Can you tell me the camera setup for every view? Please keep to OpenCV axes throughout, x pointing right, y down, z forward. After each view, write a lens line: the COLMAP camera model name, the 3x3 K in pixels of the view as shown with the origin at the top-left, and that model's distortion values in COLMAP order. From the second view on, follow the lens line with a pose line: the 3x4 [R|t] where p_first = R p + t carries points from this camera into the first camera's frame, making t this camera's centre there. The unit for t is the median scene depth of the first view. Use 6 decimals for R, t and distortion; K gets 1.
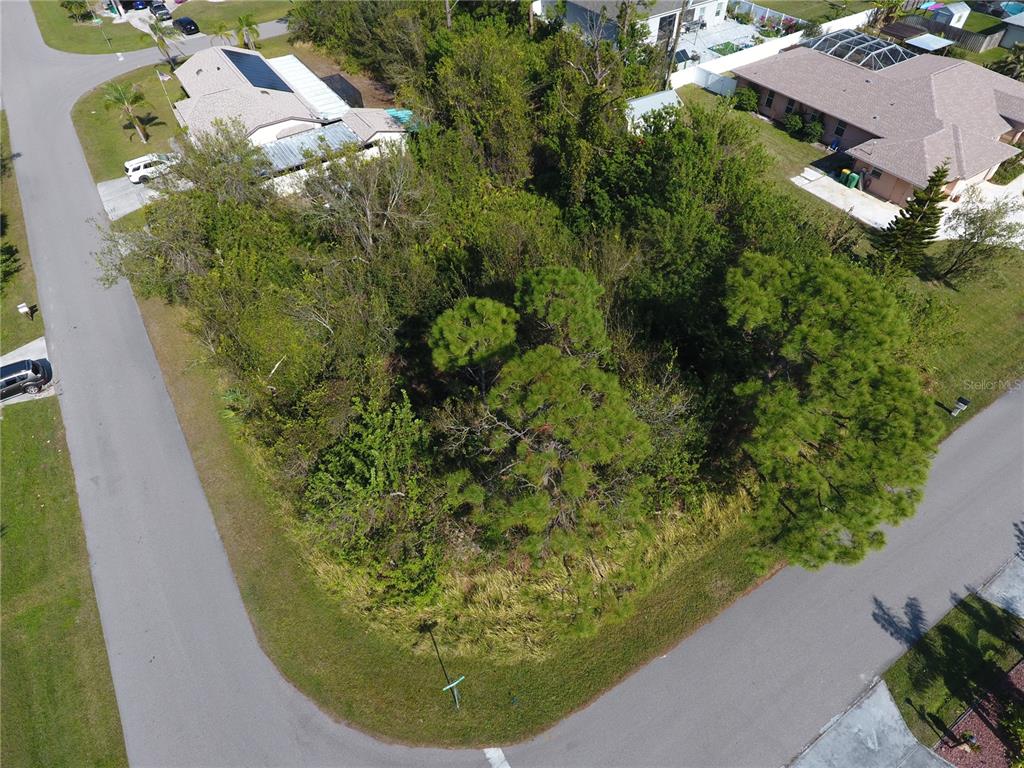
lens RADIAL K [[594.4, 0, 506.9], [0, 594.4, 391.2], [0, 0, 1]] dist [-0.003069, -0.001287]
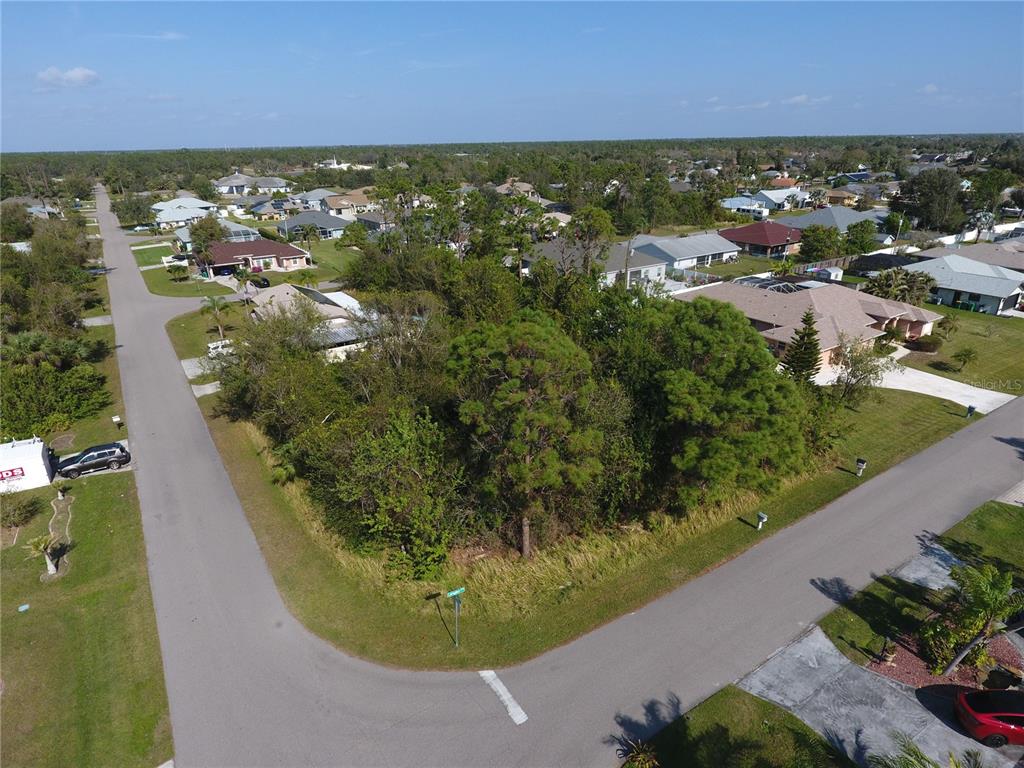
lens RADIAL K [[594.4, 0, 506.9], [0, 594.4, 391.2], [0, 0, 1]] dist [-0.003069, -0.001287]
pose [[0.999962, 0.005065, 0.007040, 0.004517], [-0.001395, 0.895146, -0.445771, 0.537134], [-0.008560, 0.445744, 0.895119, -0.232924]]
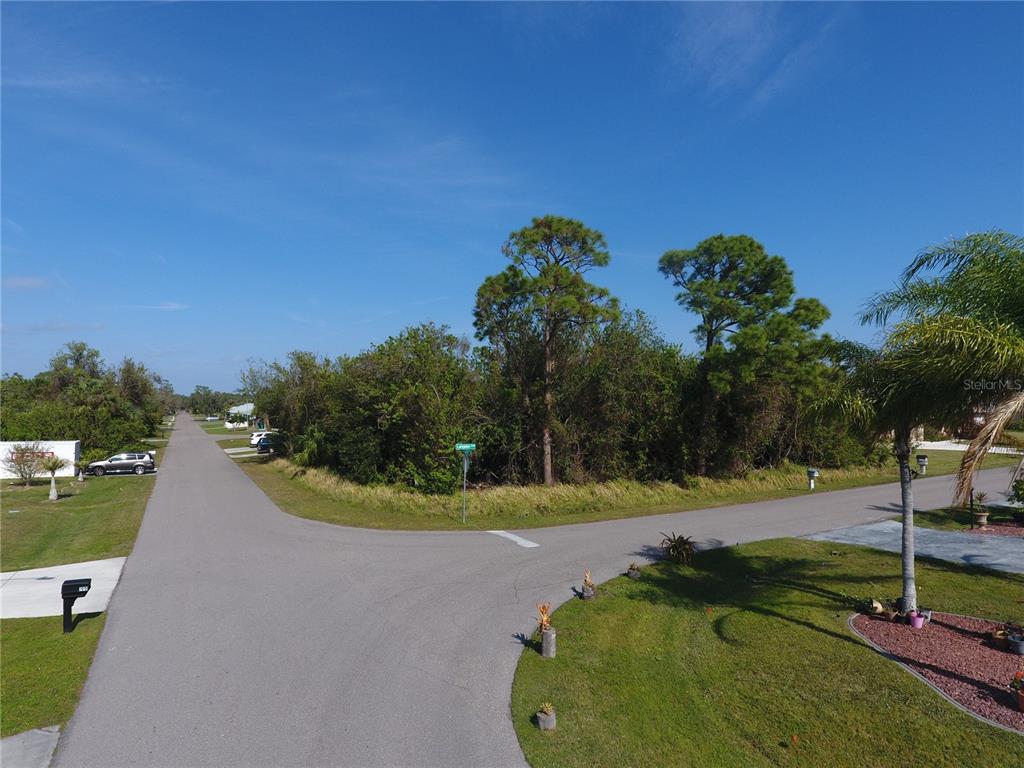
lens RADIAL K [[594.4, 0, 506.9], [0, 594.4, 391.2], [0, 0, 1]] dist [-0.003069, -0.001287]
pose [[0.997410, 0.009052, -0.071347, 0.055400], [-0.060430, 0.643371, -0.763166, 1.033161], [0.038994, 0.765501, 0.642252, 0.154135]]
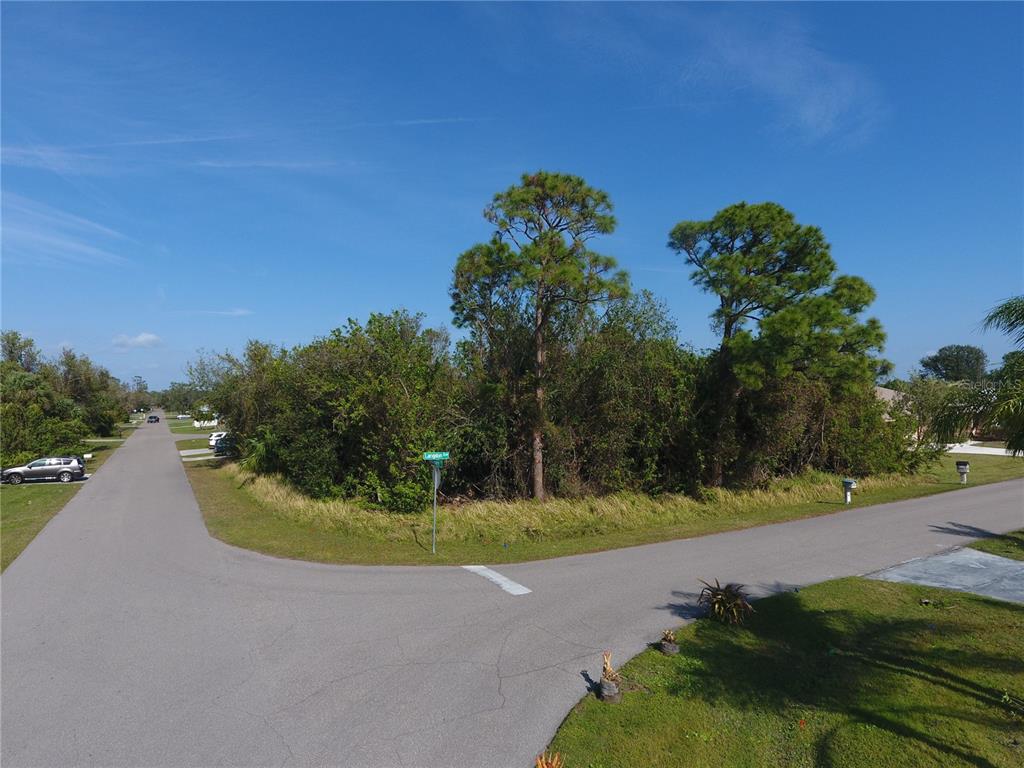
lens RADIAL K [[594.4, 0, 506.9], [0, 594.4, 391.2], [0, 0, 1]] dist [-0.003069, -0.001287]
pose [[0.998892, 0.012403, -0.045403, 0.044585], [-0.042671, 0.645677, -0.762418, 0.888305], [0.019860, 0.763510, 0.645490, 0.281775]]
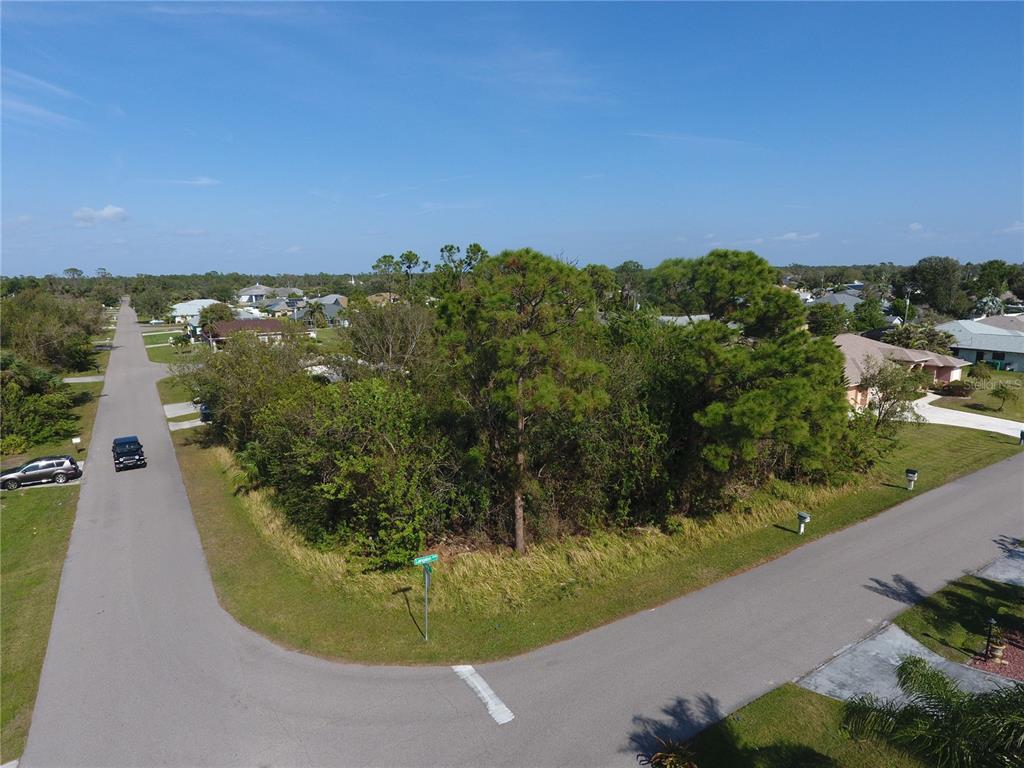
lens RADIAL K [[594.4, 0, 506.9], [0, 594.4, 391.2], [0, 0, 1]] dist [-0.003069, -0.001287]
pose [[0.999883, 0.011856, -0.009621, 0.038945], [-0.015266, 0.788250, -0.615166, 0.699400], [0.000290, 0.615241, 0.788339, 0.053307]]
